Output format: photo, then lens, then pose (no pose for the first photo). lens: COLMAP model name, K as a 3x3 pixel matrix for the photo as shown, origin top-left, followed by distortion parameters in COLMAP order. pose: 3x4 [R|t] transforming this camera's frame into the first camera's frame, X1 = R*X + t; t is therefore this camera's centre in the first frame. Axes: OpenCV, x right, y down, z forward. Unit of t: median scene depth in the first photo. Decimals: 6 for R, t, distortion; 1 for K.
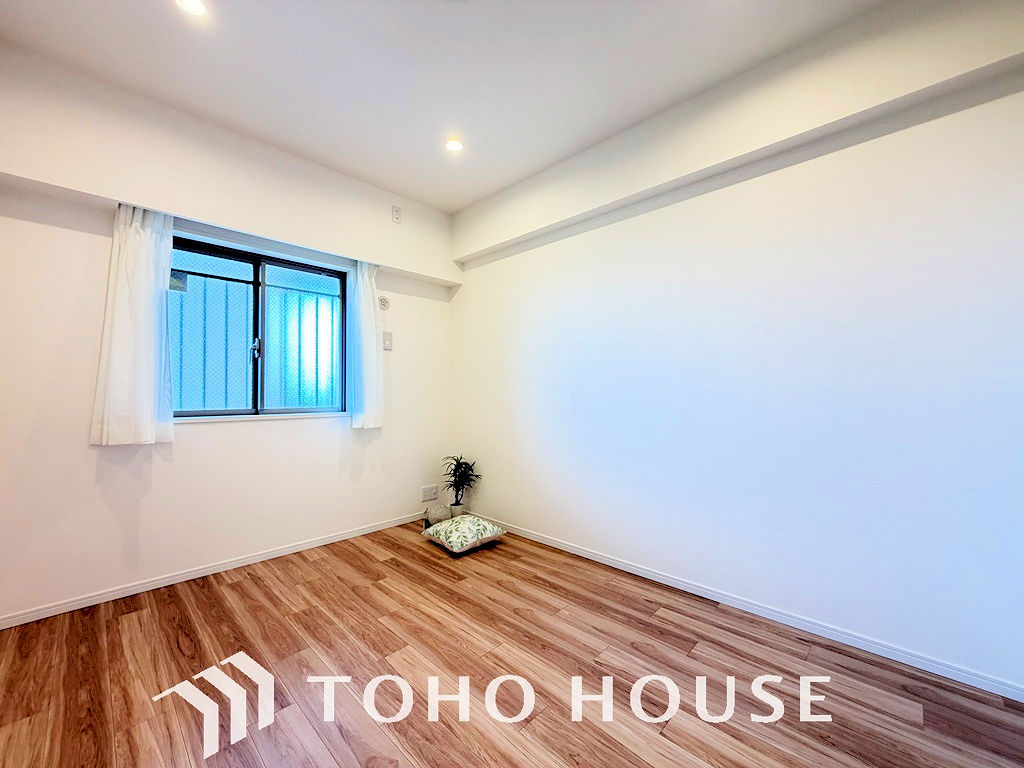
lens RADIAL K [[407.8, 0, 508.3], [0, 407.8, 393.8], [0, 0, 1]] dist [0.000566, 0.000528]
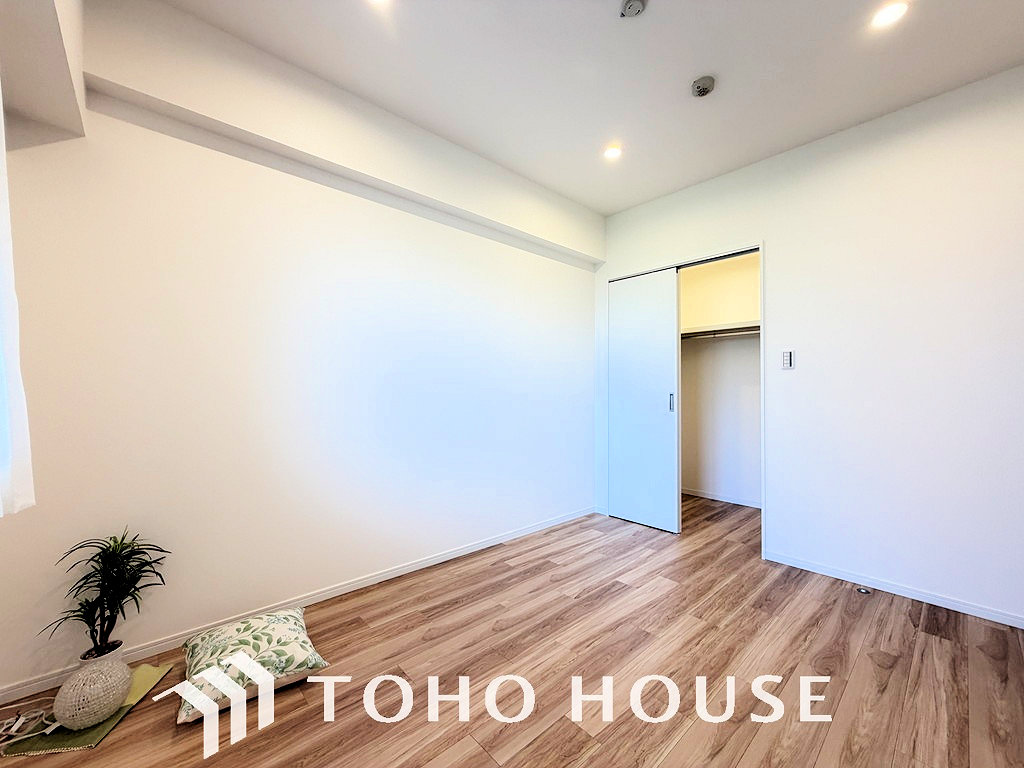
lens RADIAL K [[407.8, 0, 511.2], [0, 407.8, 390.2], [0, 0, 1]] dist [0.000566, 0.000528]
pose [[0.061569, 0.003814, 0.998096, -0.859940], [-0.002757, 0.999990, -0.003651, -0.000840], [-0.998099, -0.002527, 0.061579, 0.882807]]
